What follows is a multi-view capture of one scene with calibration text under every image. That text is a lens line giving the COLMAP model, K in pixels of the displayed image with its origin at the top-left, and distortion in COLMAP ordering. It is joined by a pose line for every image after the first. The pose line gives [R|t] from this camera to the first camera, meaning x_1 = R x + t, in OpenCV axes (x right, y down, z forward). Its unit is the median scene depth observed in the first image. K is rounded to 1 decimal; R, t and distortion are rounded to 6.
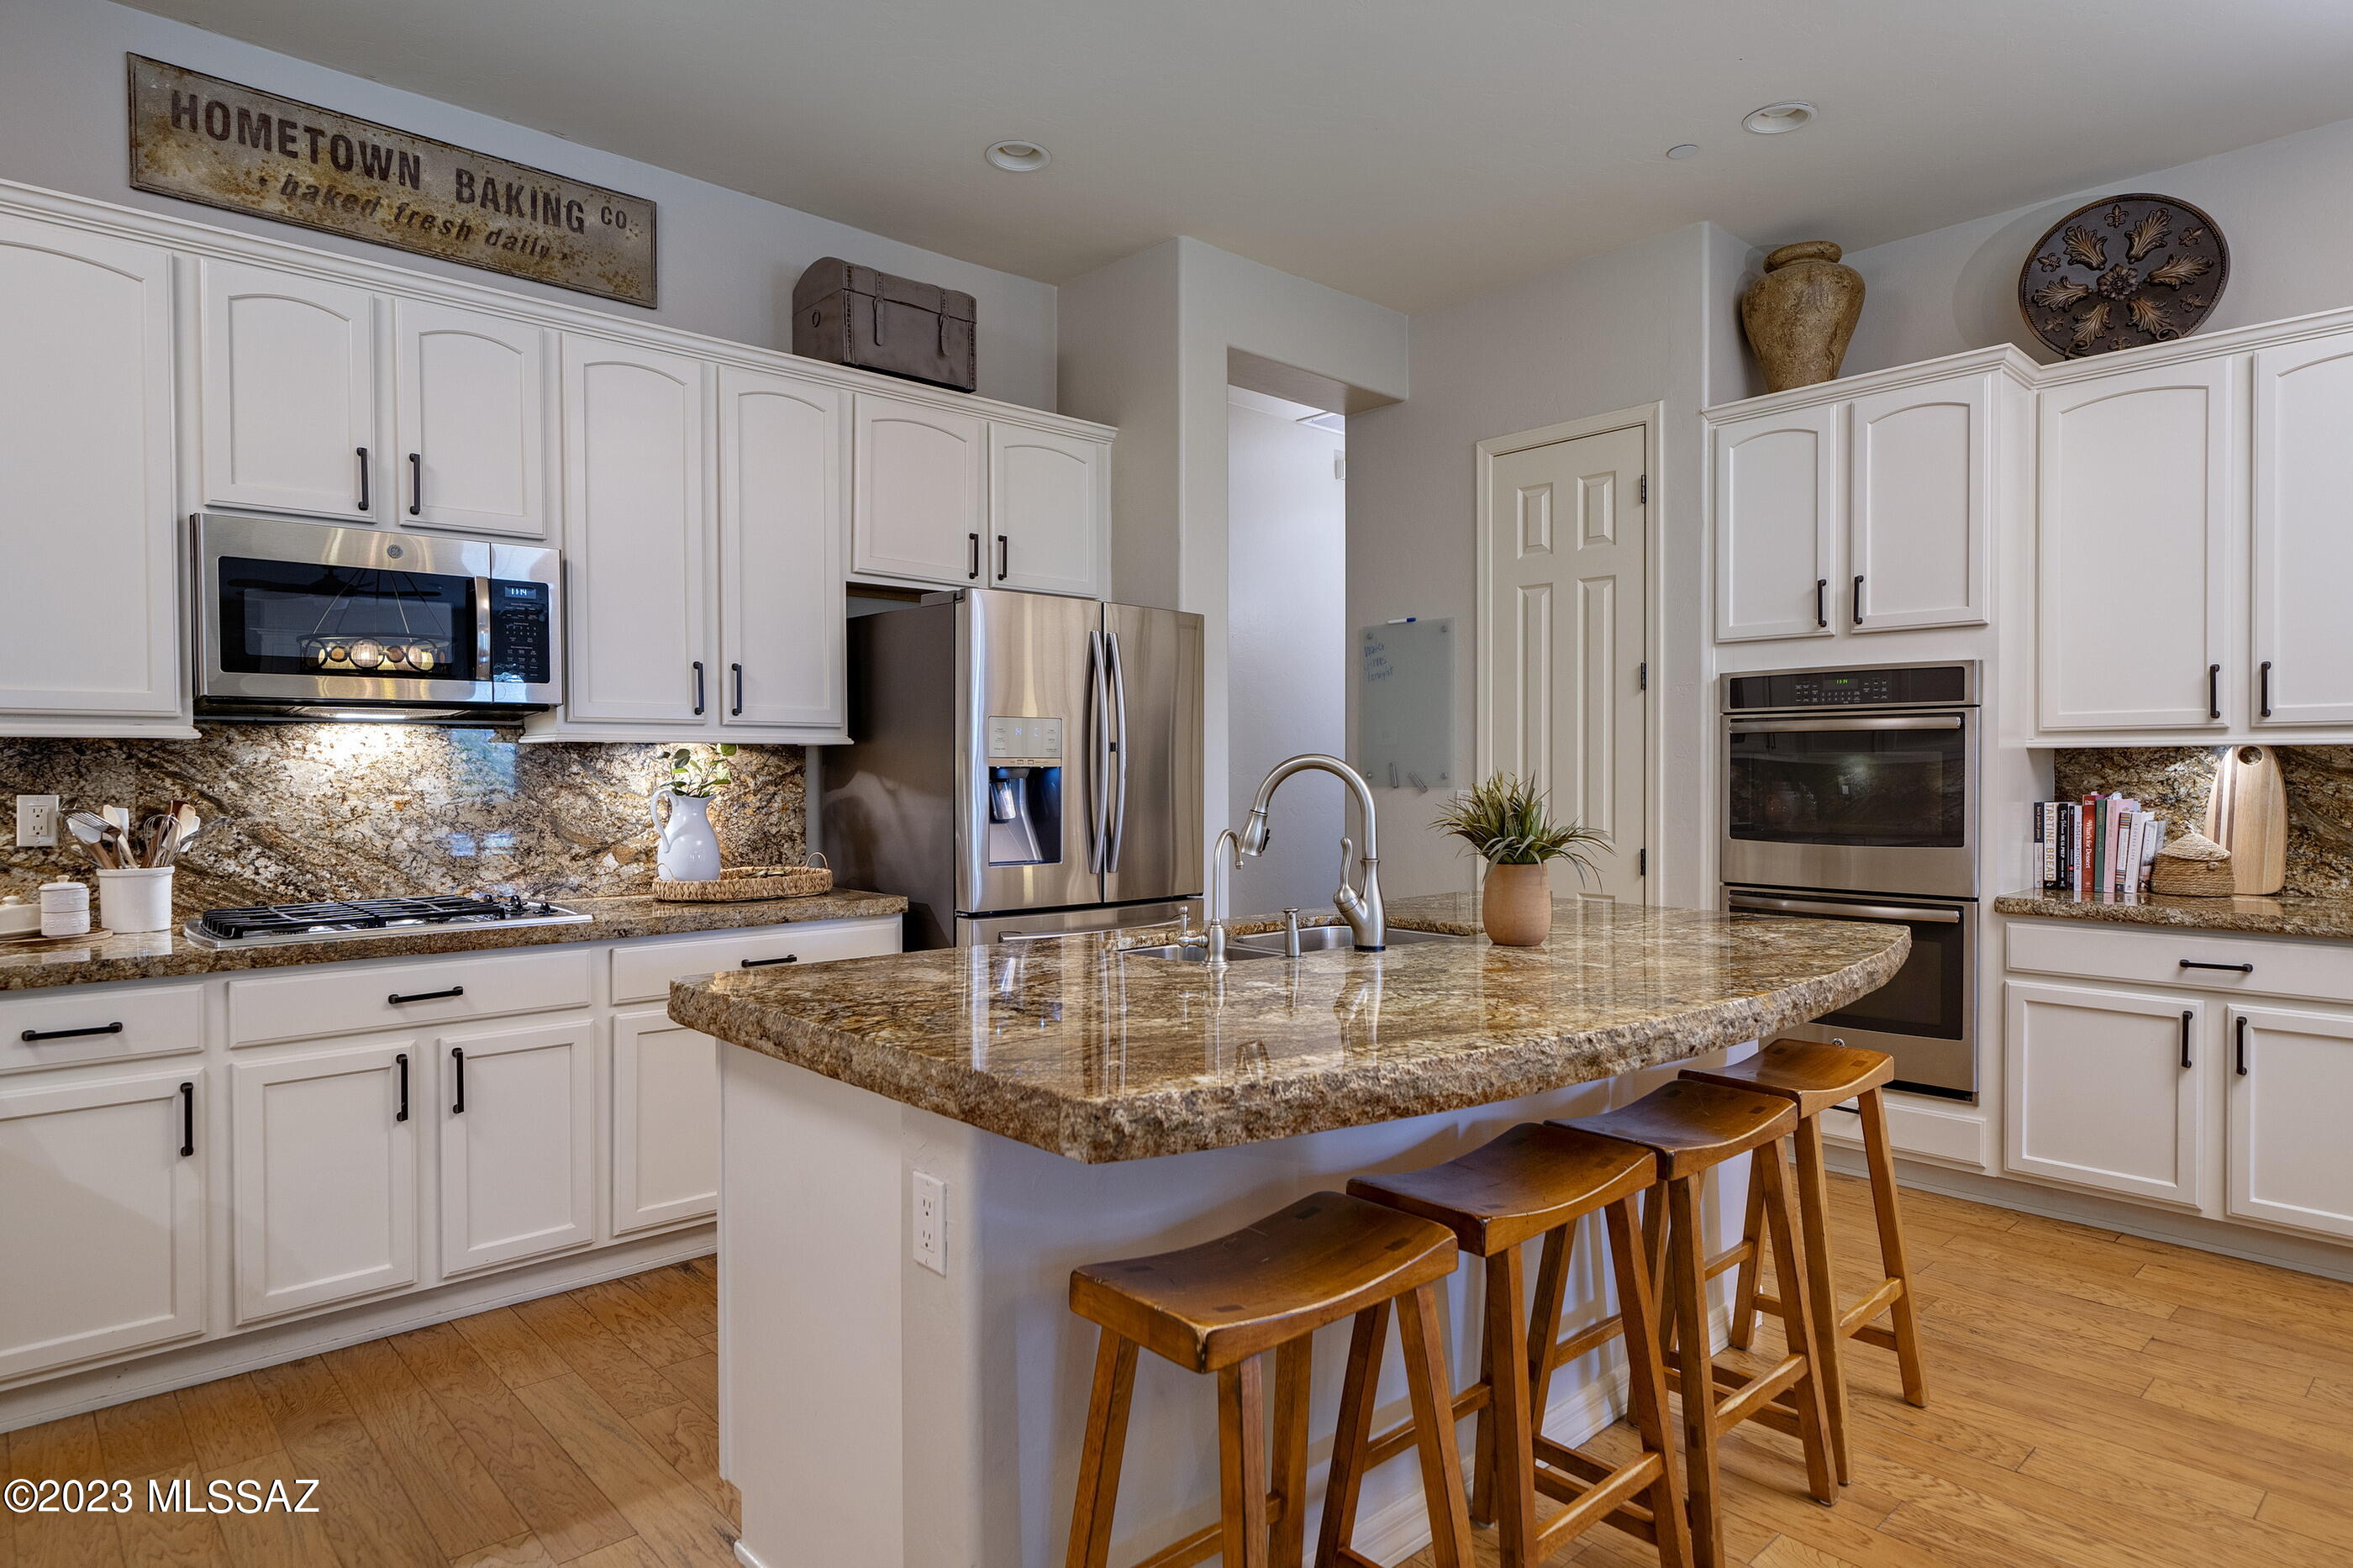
lens RADIAL K [[1322.5, 0, 1288.9], [0, 1322.5, 763.0], [0, 0, 1]] dist [0.000021, -0.001149]
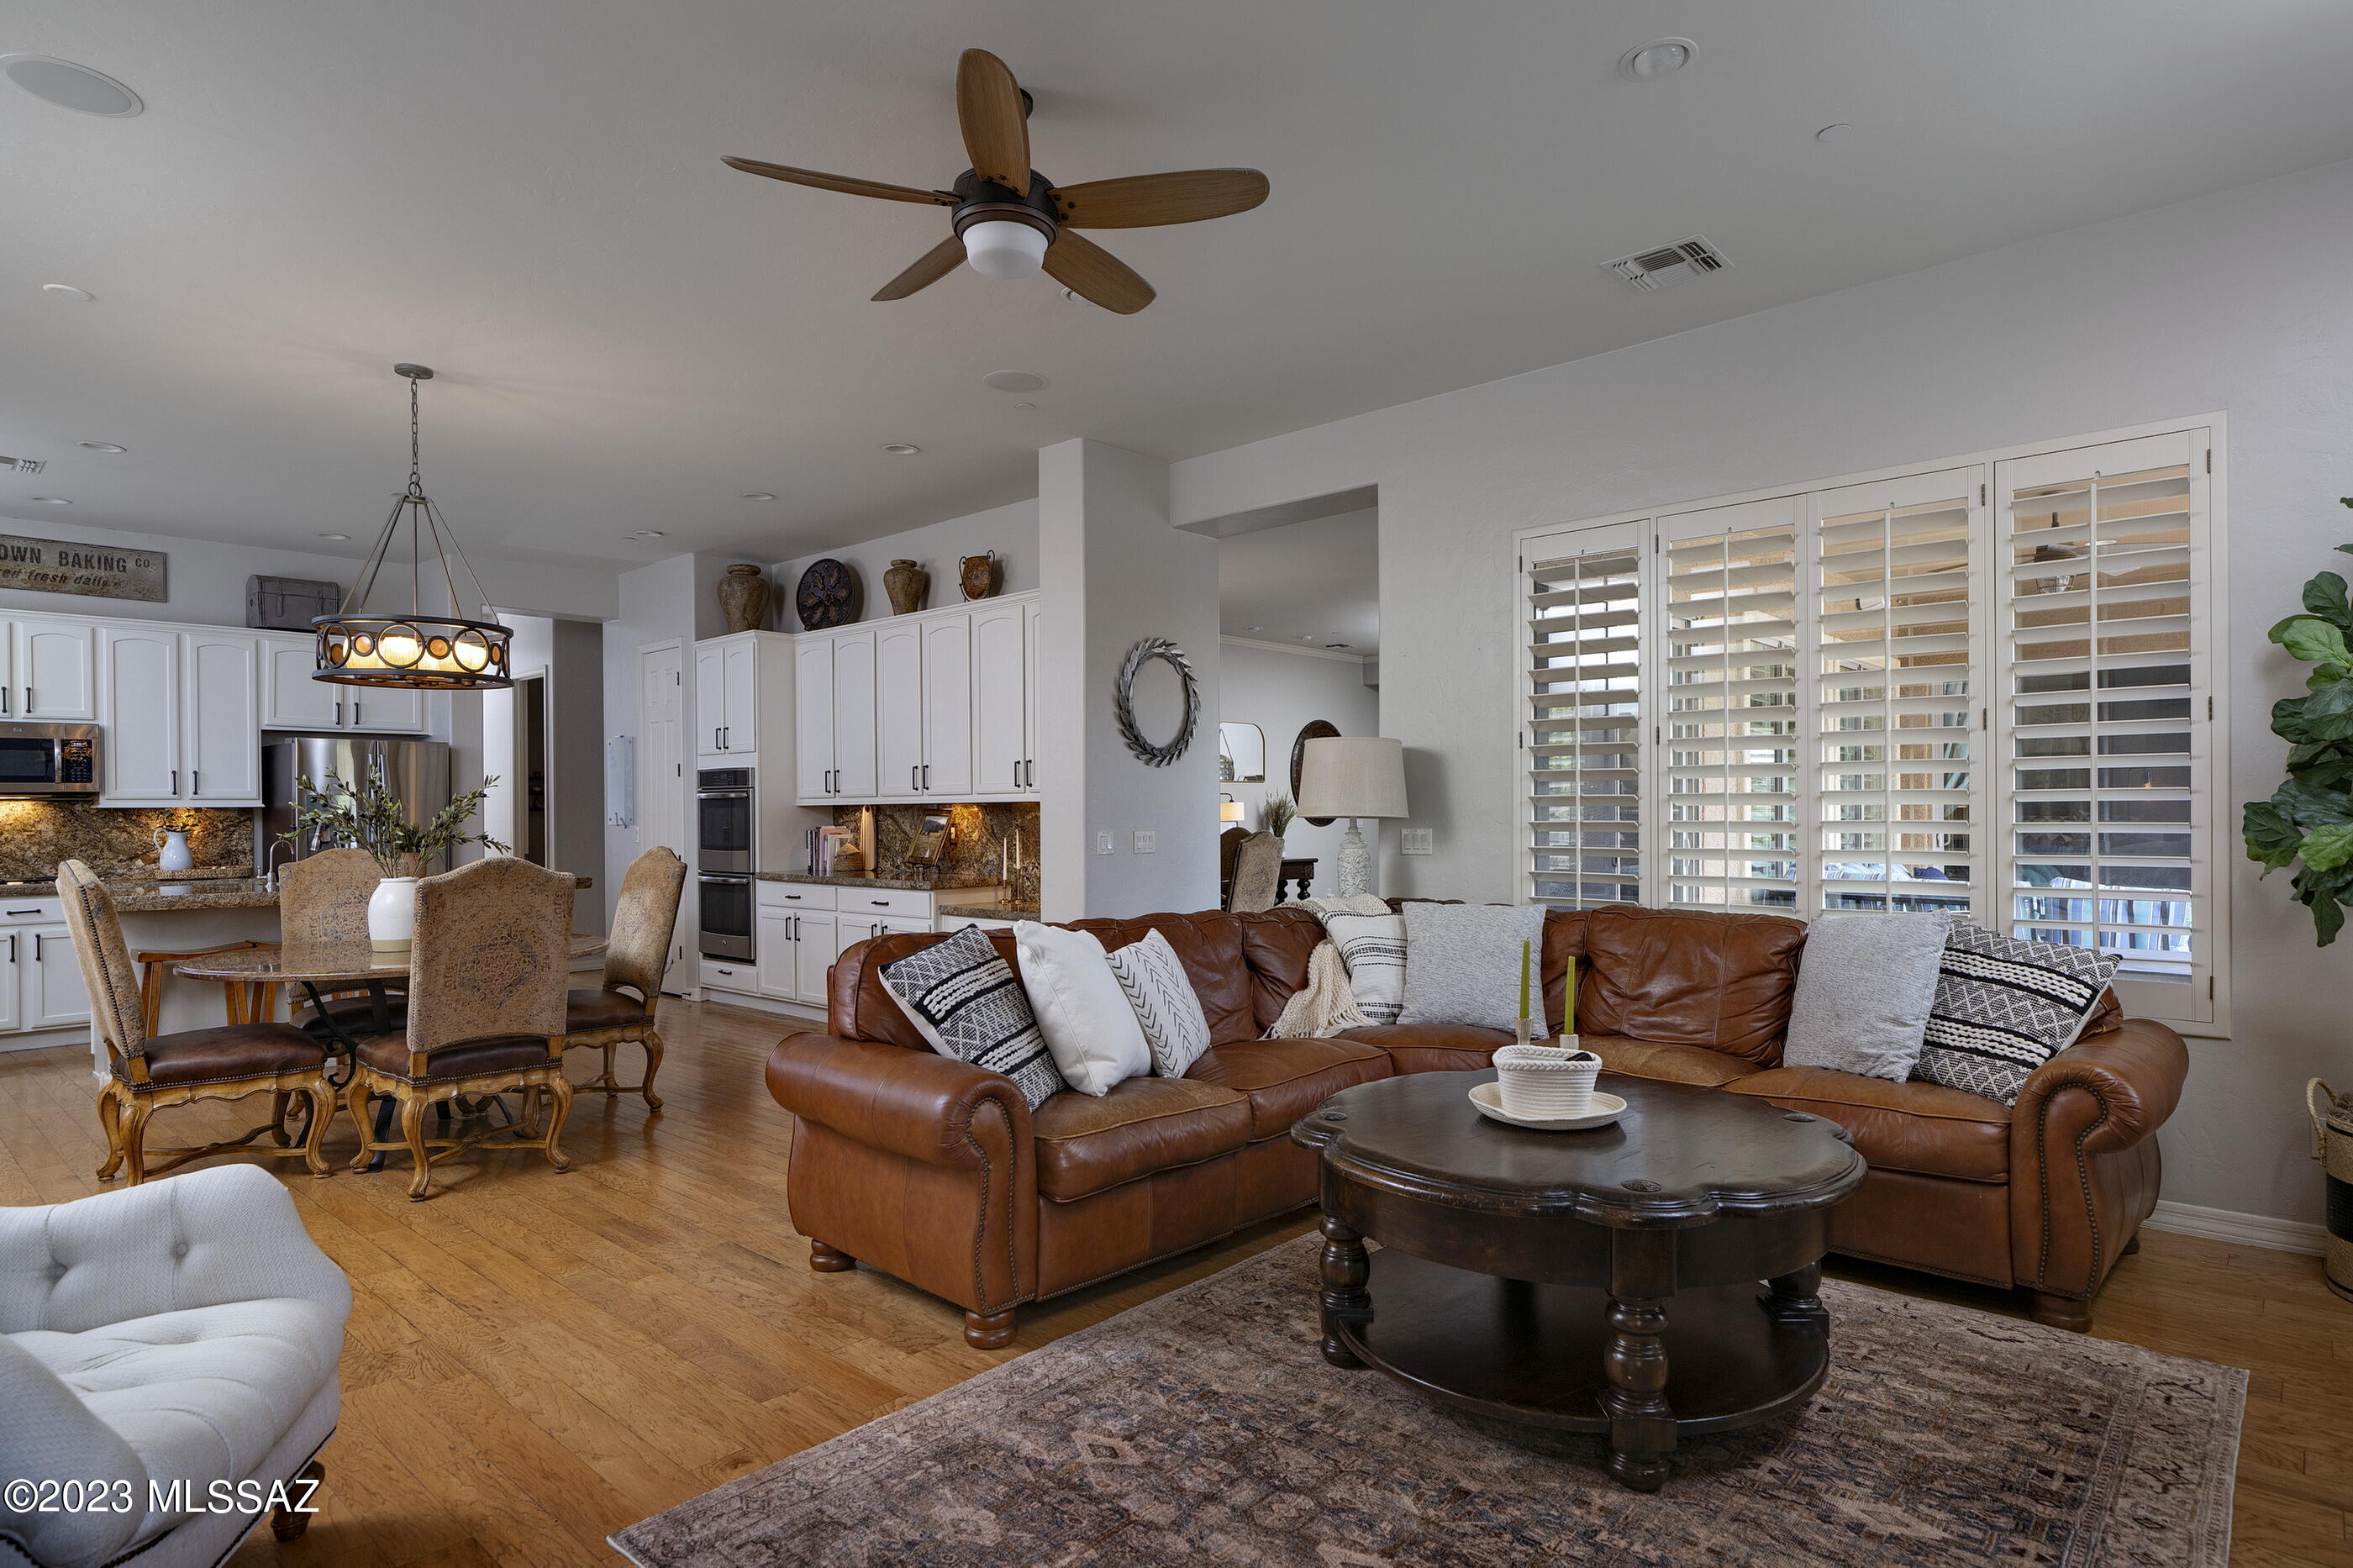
lens RADIAL K [[1287.5, 0, 1176.5], [0, 1287.5, 784.0], [0, 0, 1]] dist [-0.001260, -0.000086]
pose [[0.999342, -0.006324, 0.035706, 1.237315], [0.006843, 0.999873, -0.014422, -0.013185], [-0.035610, 0.014656, 0.999258, -1.296479]]
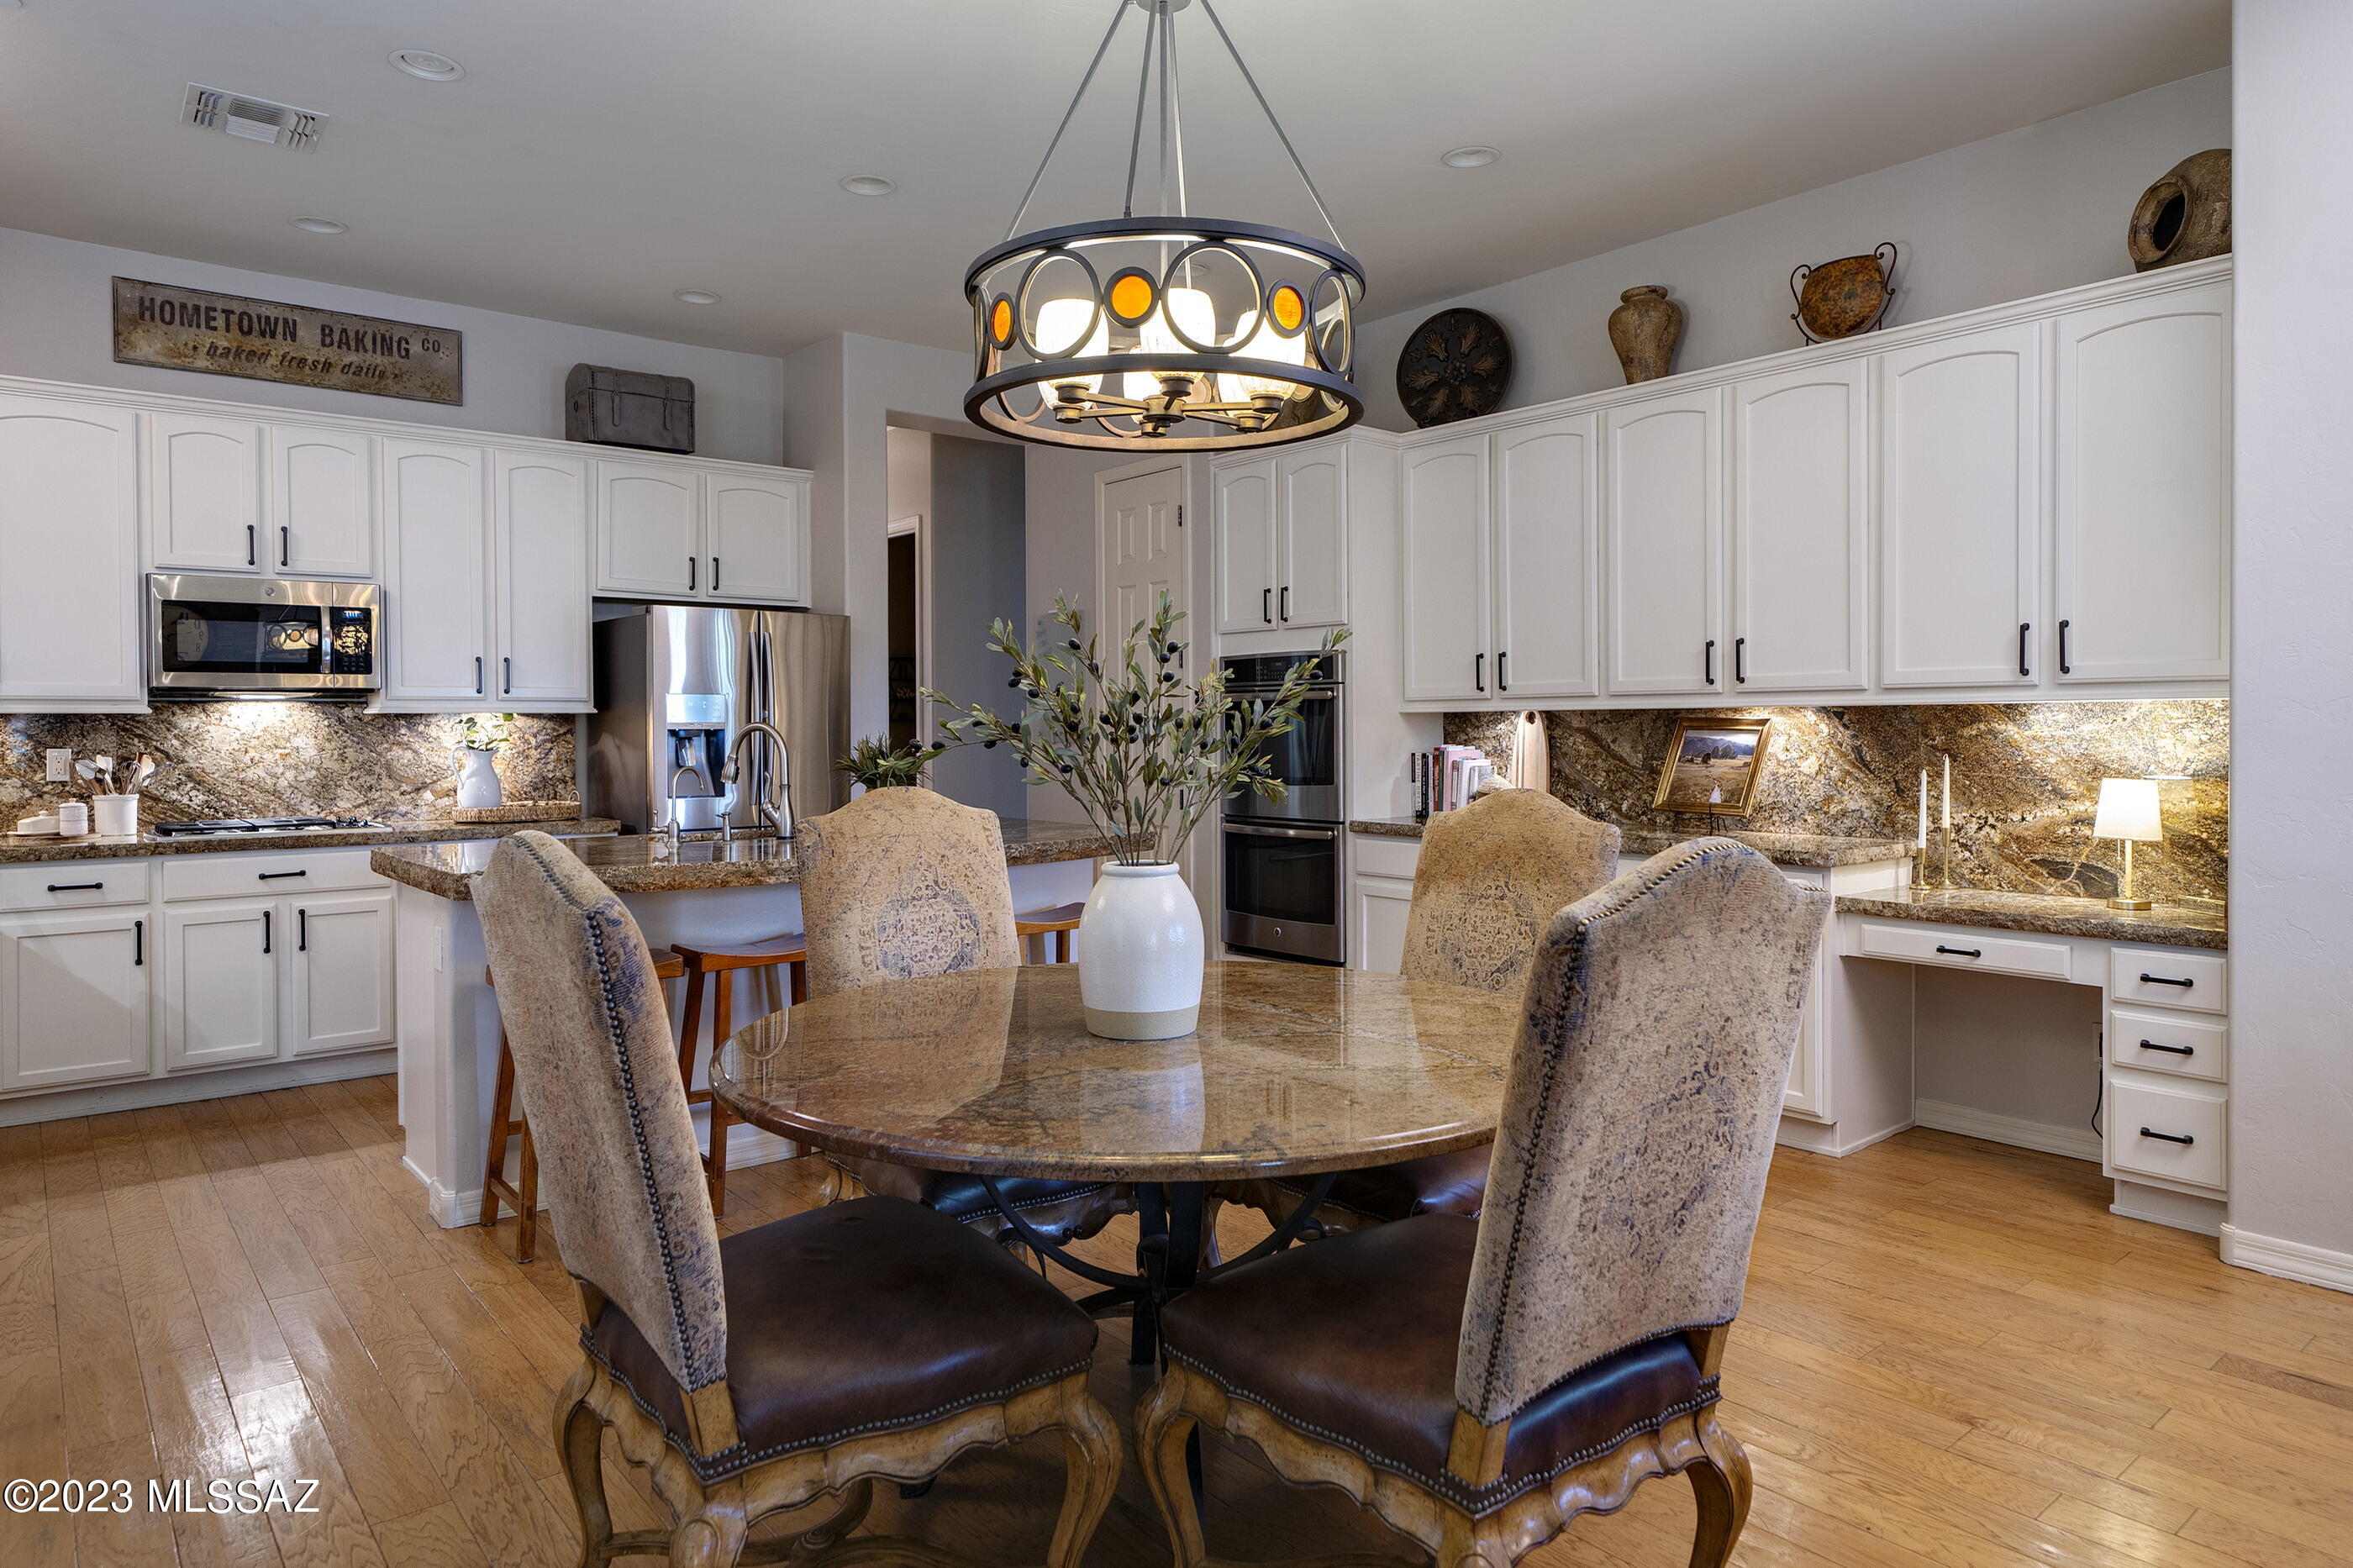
lens RADIAL K [[1423.1, 0, 1169.0], [0, 1423.1, 709.4], [0, 0, 1]] dist [-0.002735, -0.000390]
pose [[0.994748, -0.004615, -0.102249, 0.496115], [0.003812, 0.999960, -0.008041, -0.004067], [0.102282, 0.007609, 0.994726, -0.502664]]
